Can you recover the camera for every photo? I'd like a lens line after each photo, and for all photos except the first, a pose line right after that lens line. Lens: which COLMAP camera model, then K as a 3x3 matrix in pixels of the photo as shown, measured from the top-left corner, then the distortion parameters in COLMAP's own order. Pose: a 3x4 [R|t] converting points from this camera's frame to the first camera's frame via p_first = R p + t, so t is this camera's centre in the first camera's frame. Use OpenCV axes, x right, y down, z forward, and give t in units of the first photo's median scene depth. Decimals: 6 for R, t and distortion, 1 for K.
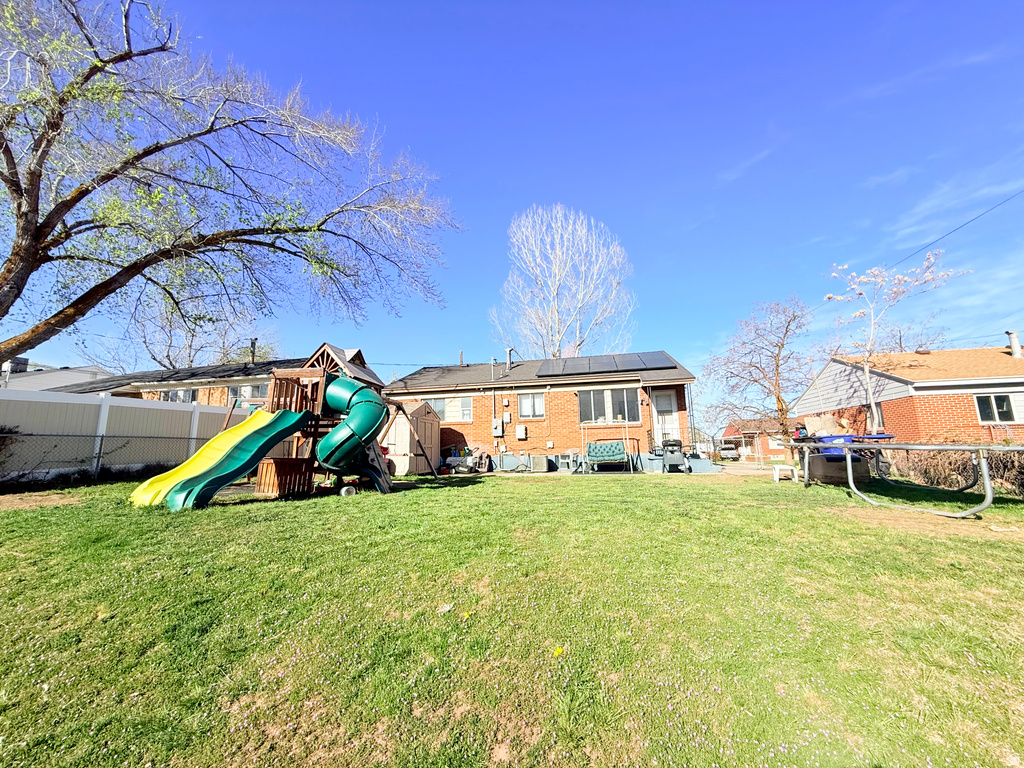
lens RADIAL K [[406.7, 0, 511.5], [0, 406.7, 385.2], [0, 0, 1]] dist [0.000597, -0.000357]
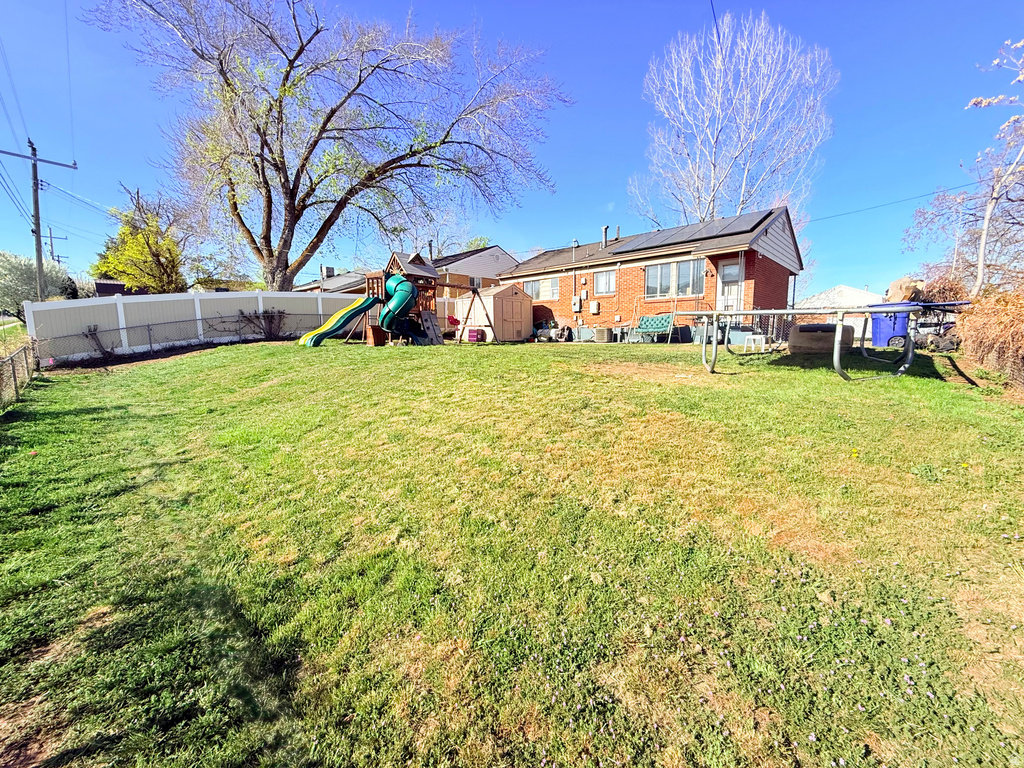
lens RADIAL K [[403.2, 0, 512.0], [0, 403.2, 384.0], [0, 0, 1]] dist [-0.000378, -0.000015]
pose [[0.857655, 0.074364, -0.508820, 0.530271], [0.077514, 0.959486, 0.270884, -0.002020], [0.508350, -0.271766, 0.817144, -0.113139]]
